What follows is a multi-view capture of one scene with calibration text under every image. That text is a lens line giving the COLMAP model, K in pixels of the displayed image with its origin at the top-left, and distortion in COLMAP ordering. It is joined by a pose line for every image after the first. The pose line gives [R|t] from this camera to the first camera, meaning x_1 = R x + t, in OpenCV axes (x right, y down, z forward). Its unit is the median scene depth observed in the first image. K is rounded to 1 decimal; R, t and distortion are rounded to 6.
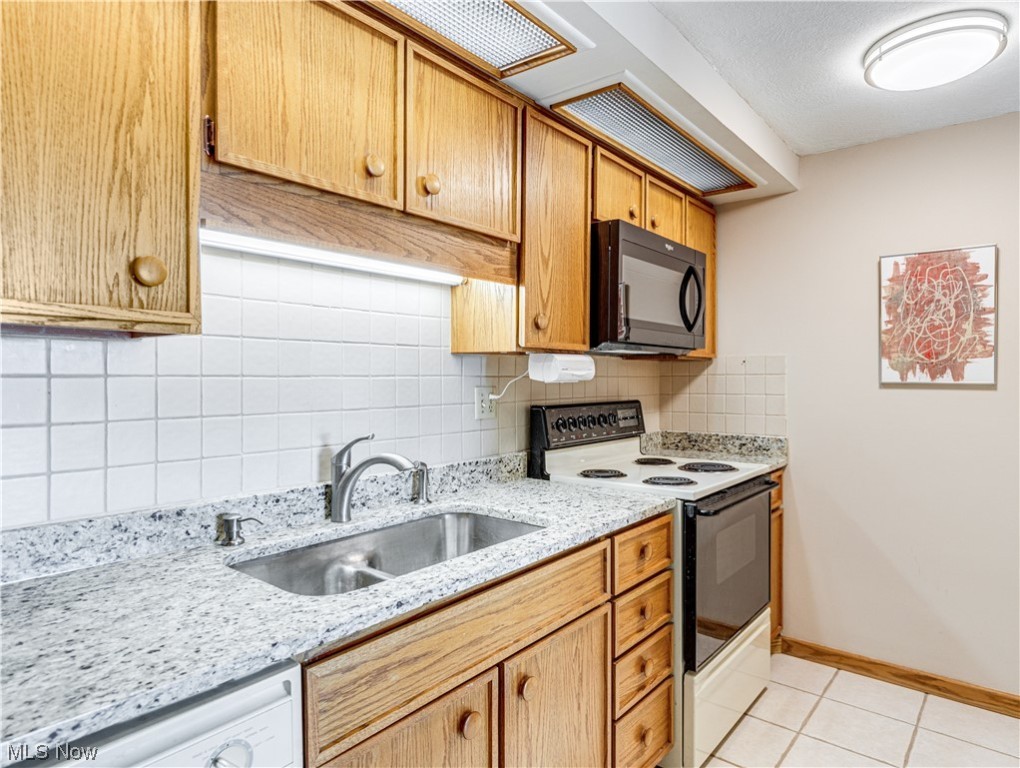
lens RADIAL K [[598.8, 0, 510.9], [0, 598.8, 382.2], [0, 0, 1]] dist [-0.013911, -0.003998]
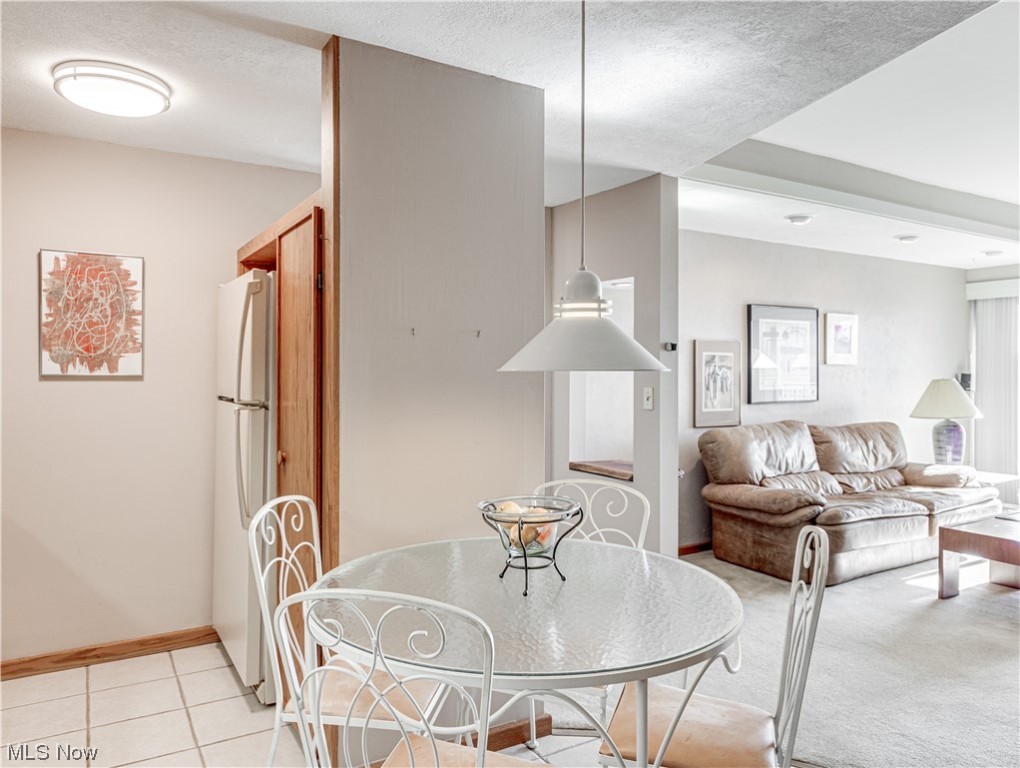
lens RADIAL K [[724.2, 0, 505.0], [0, 724.2, 359.9], [0, 0, 1]] dist [-0.012495, 0.000355]
pose [[0.328591, 0.008721, 0.944432, -0.287493], [0.002441, 0.999946, -0.010083, -0.011117], [-0.944469, 0.005618, 0.328552, -0.145381]]
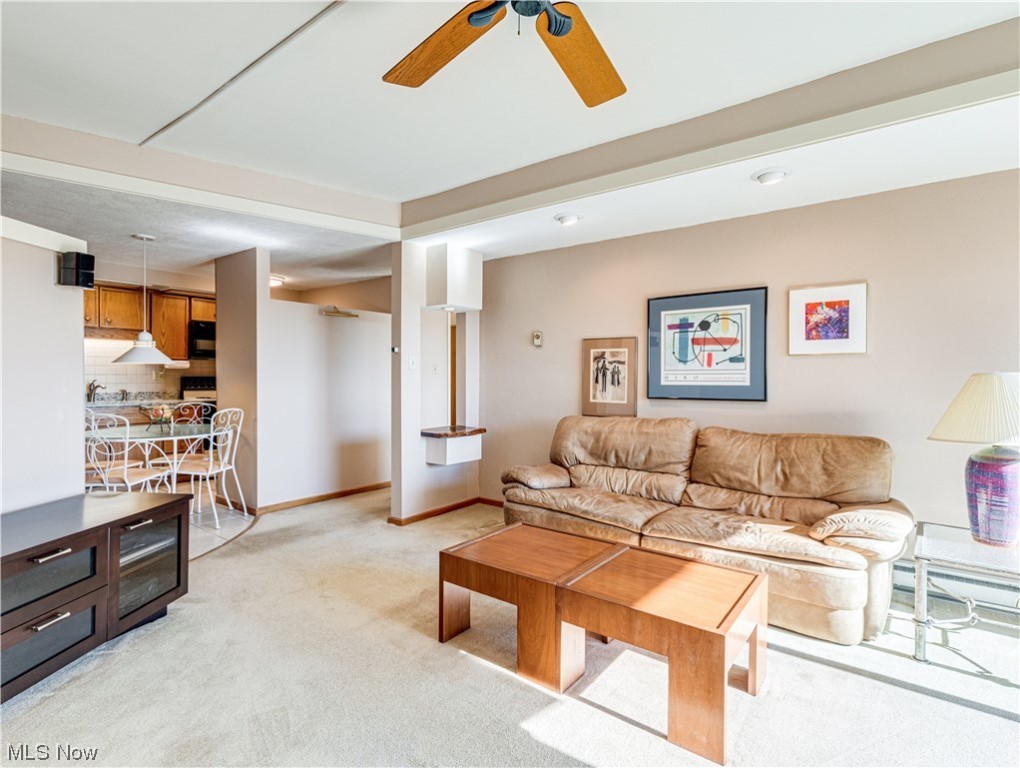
lens RADIAL K [[518.1, 0, 507.2], [0, 518.1, 381.3], [0, 0, 1]] dist [0.002164, -0.001171]
pose [[0.999653, 0.004724, 0.025925, 1.758588], [-0.004738, 0.999989, 0.000471, 0.058628], [-0.025922, -0.000593, 0.999664, -1.854110]]
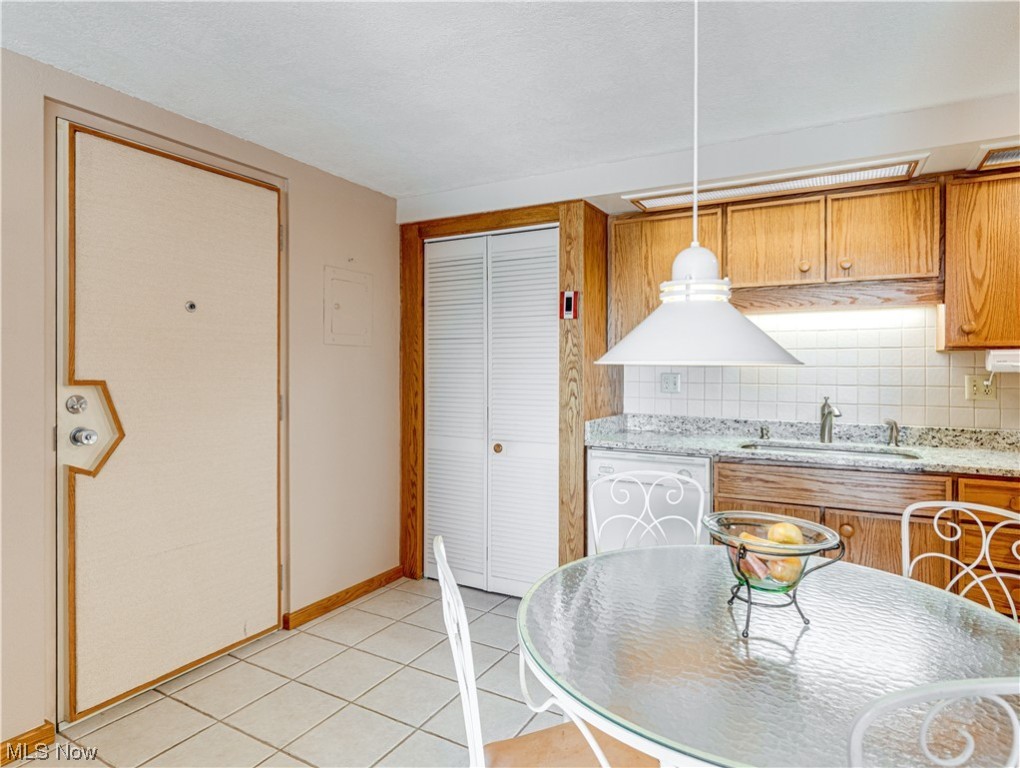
lens RADIAL K [[601.5, 0, 529.5], [0, 601.5, 368.5], [0, 0, 1]] dist [0.004095, 0.000976]
pose [[0.193511, 0.001649, -0.981097, 1.045268], [-0.012689, 0.999919, -0.000822, 0.006835], [0.981016, 0.012608, 0.193517, -0.224179]]
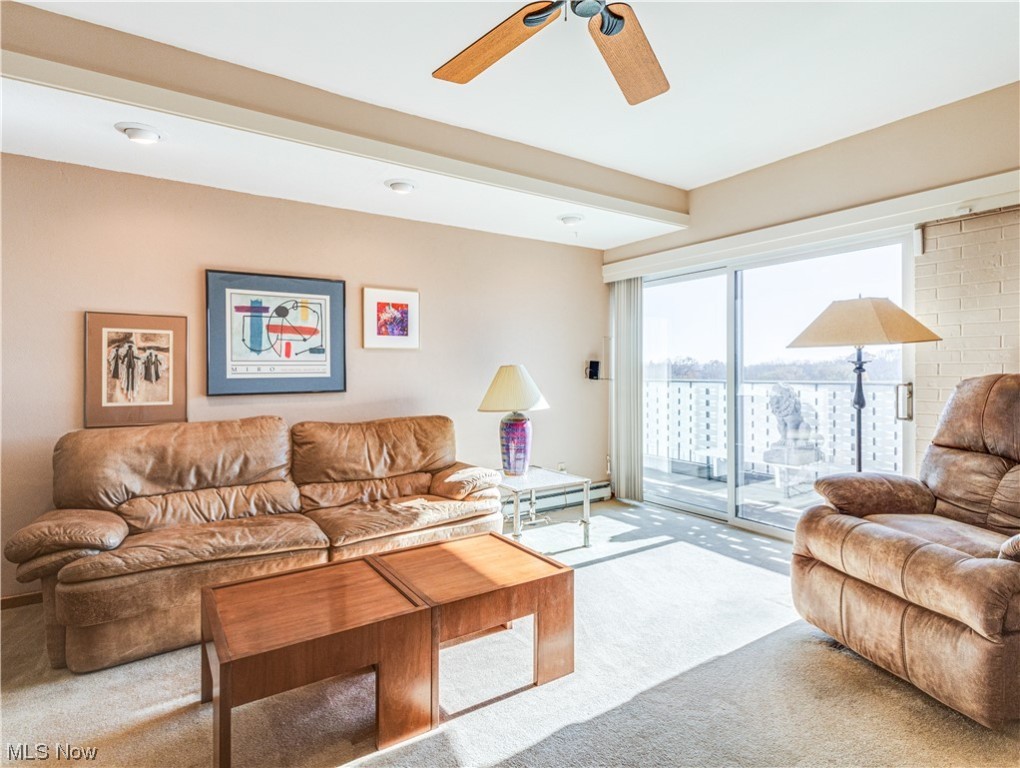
lens RADIAL K [[548.7, 0, 522.0], [0, 548.7, 368.7], [0, 0, 1]] dist [0.007143, -0.001331]
pose [[0.282001, 0.001194, 0.959413, 1.114501], [0.009783, 0.999944, -0.004120, 0.056563], [-0.959364, 0.010548, 0.281974, -1.335384]]
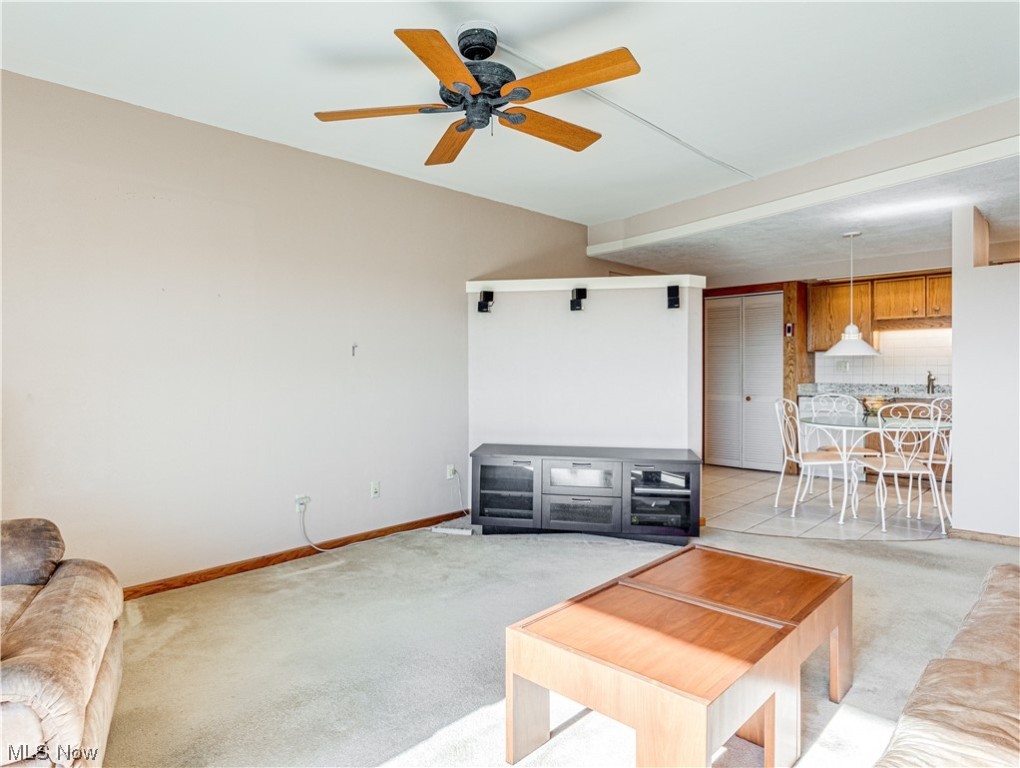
lens RADIAL K [[604.6, 0, 498.9], [0, 604.6, 373.9], [0, 0, 1]] dist [0.035229, -0.001021]
pose [[-0.082687, 0.009254, -0.996533, 2.905406], [-0.003250, 0.999949, 0.009555, 0.053917], [0.996570, 0.004029, -0.082652, -1.085411]]
